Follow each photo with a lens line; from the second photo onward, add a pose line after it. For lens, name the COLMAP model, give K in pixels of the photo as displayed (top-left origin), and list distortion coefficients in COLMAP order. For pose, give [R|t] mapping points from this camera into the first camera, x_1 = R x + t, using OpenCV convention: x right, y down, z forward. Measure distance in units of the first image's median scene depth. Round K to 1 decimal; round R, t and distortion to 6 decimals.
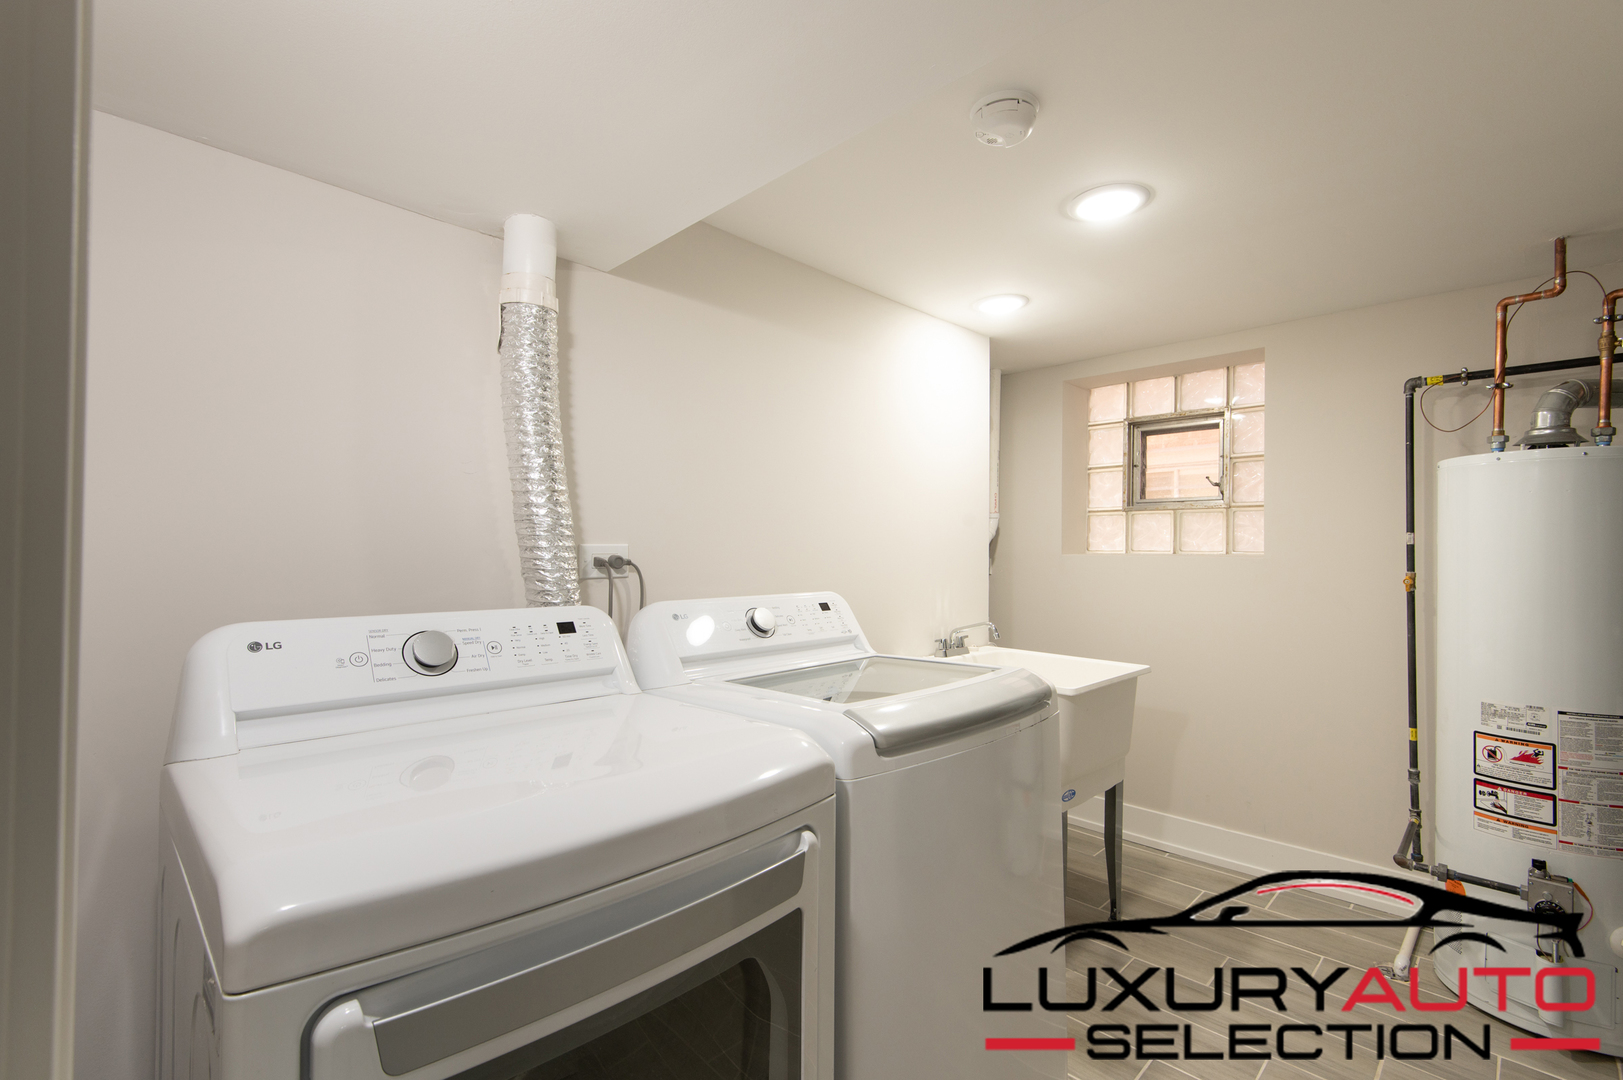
lens RADIAL K [[737.9, 0, 806.6], [0, 737.9, 541.8], [0, 0, 1]] dist [0.012458, -0.001966]
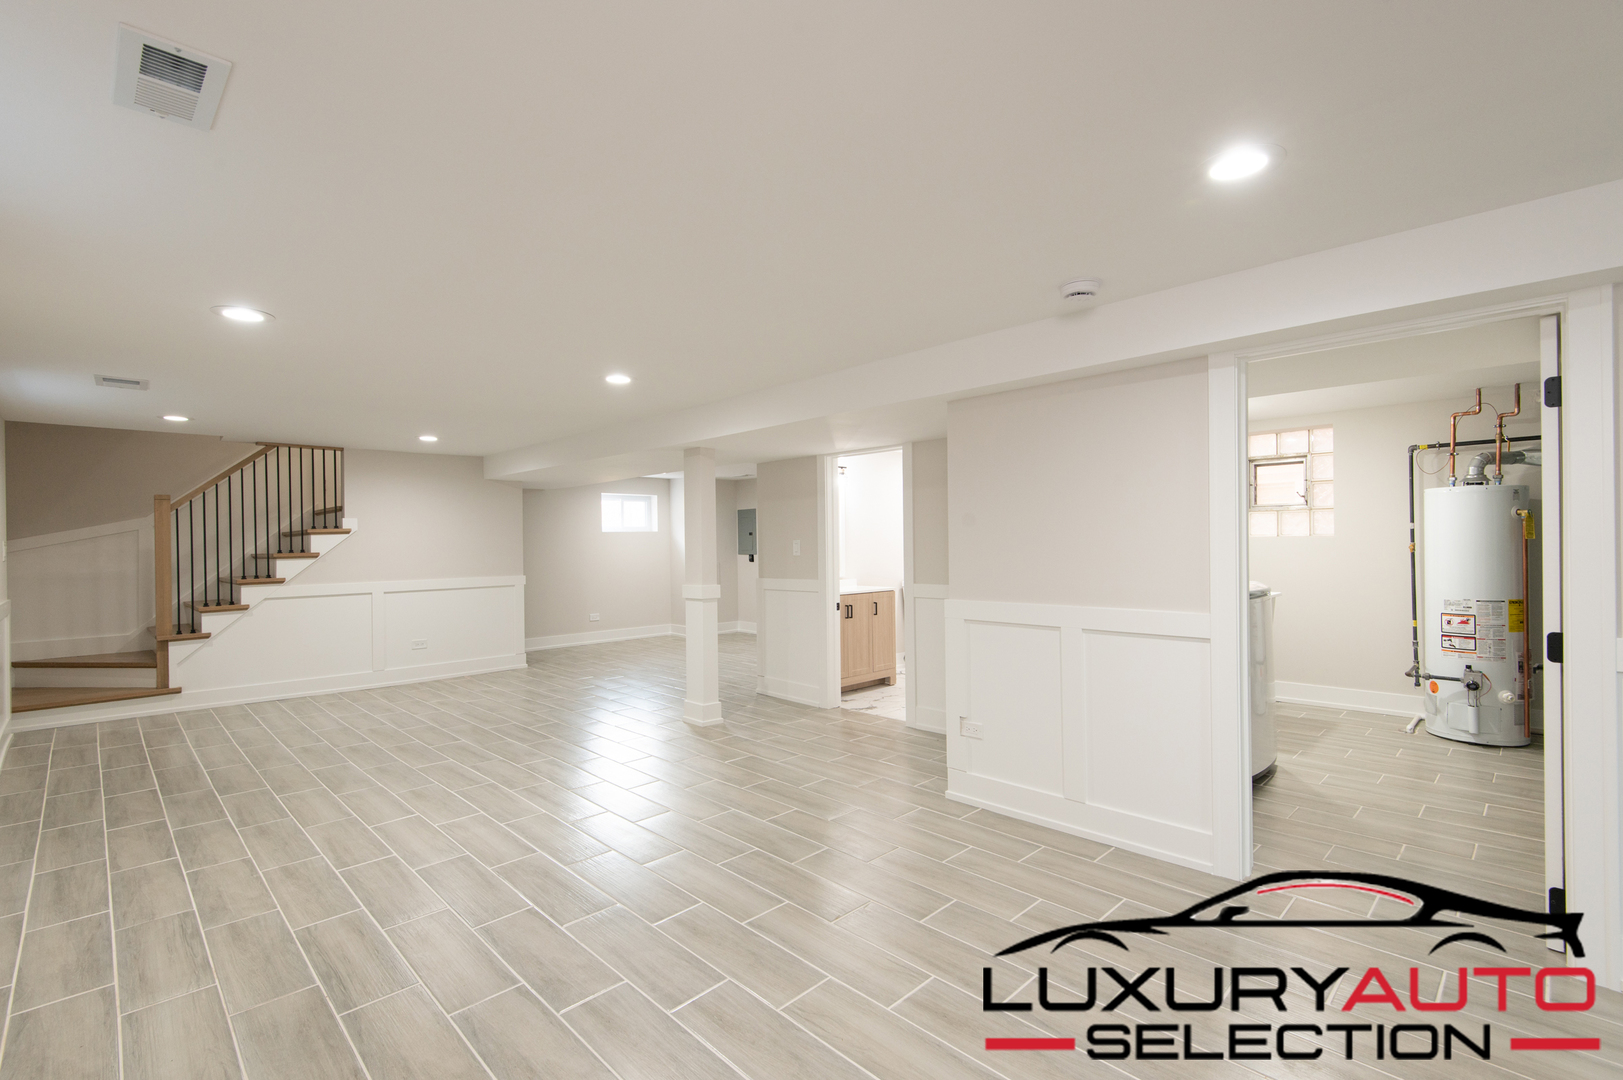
lens RADIAL K [[737.9, 0, 817.4], [0, 737.9, 547.7], [0, 0, 1]] dist [0.012458, -0.001966]
pose [[0.999627, -0.027210, 0.002112, -0.828273], [0.027162, 0.999427, 0.020180, -0.030292], [-0.002660, -0.020115, 0.999794, -1.039683]]
